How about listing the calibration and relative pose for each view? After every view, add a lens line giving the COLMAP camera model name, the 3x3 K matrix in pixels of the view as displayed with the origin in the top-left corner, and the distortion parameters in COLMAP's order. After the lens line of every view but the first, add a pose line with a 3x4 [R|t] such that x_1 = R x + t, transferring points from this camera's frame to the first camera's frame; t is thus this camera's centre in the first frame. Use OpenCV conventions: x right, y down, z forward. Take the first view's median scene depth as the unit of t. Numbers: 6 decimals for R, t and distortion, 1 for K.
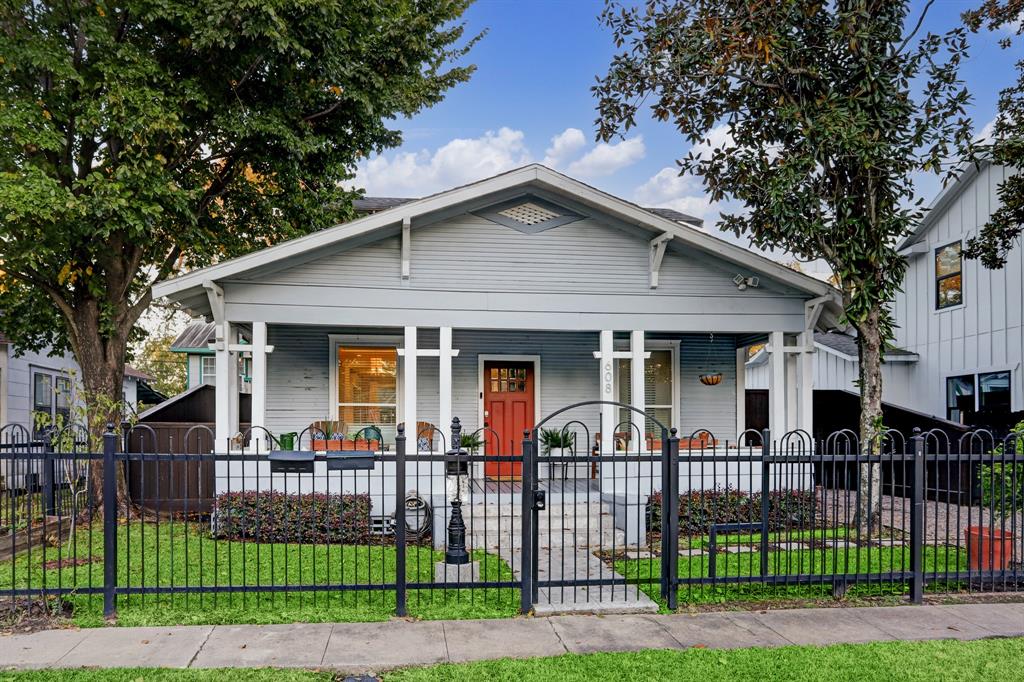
lens RADIAL K [[734.2, 0, 512.0], [0, 734.2, 341.0], [0, 0, 1]] dist [-0.000169, -0.000055]
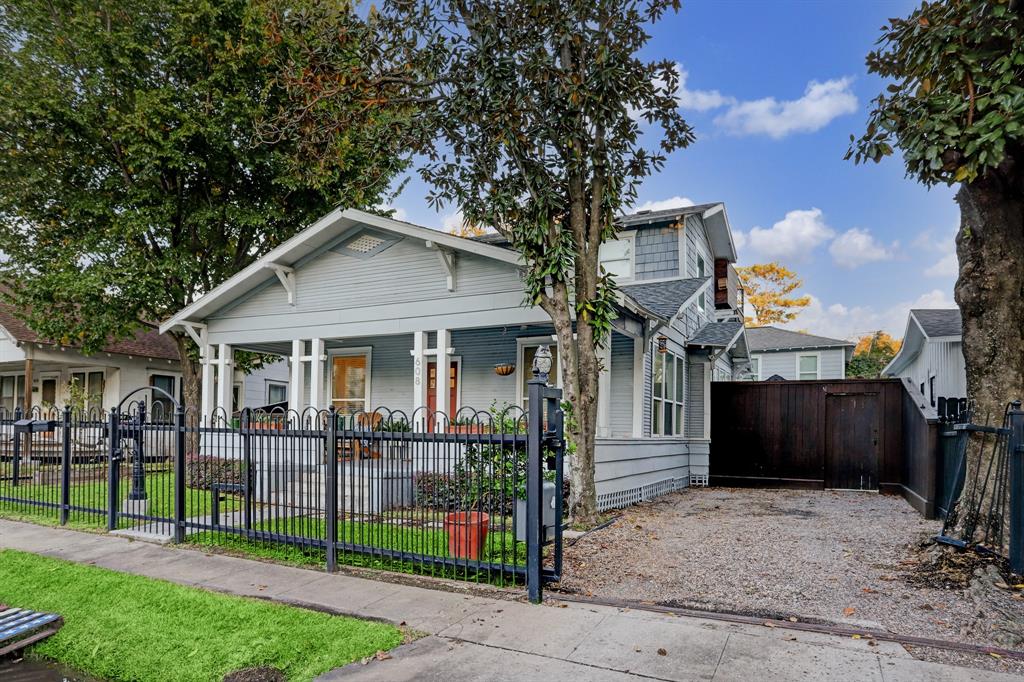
lens RADIAL K [[655.8, 0, 512.0], [0, 655.8, 341.0], [0, 0, 1]] dist [0.000307, 0.000456]
pose [[0.807088, -0.061966, -0.587171, 0.870225], [0.057243, 0.998005, -0.026640, 0.036781], [0.587650, -0.012111, 0.809024, 0.236846]]
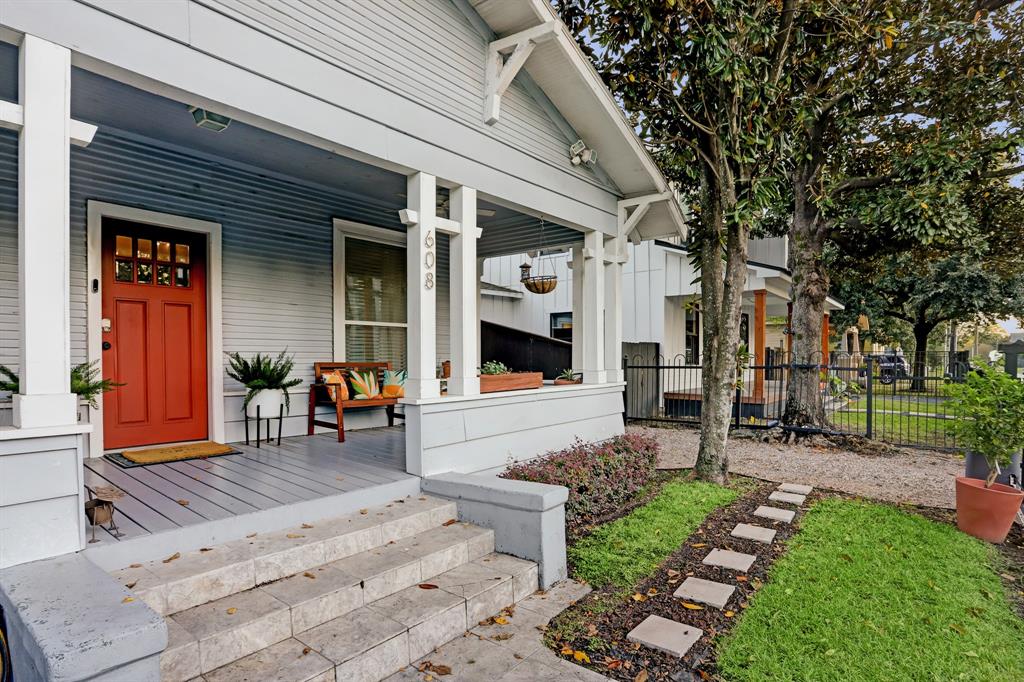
lens RADIAL K [[538.9, 0, 512.0], [0, 538.9, 341.0], [0, 0, 1]] dist [-0.053282, -0.000086]
pose [[0.727592, 0.021104, 0.685685, -0.090539], [-0.087364, 0.994239, 0.062103, 0.076743], [-0.680424, -0.105090, 0.725244, 0.663807]]
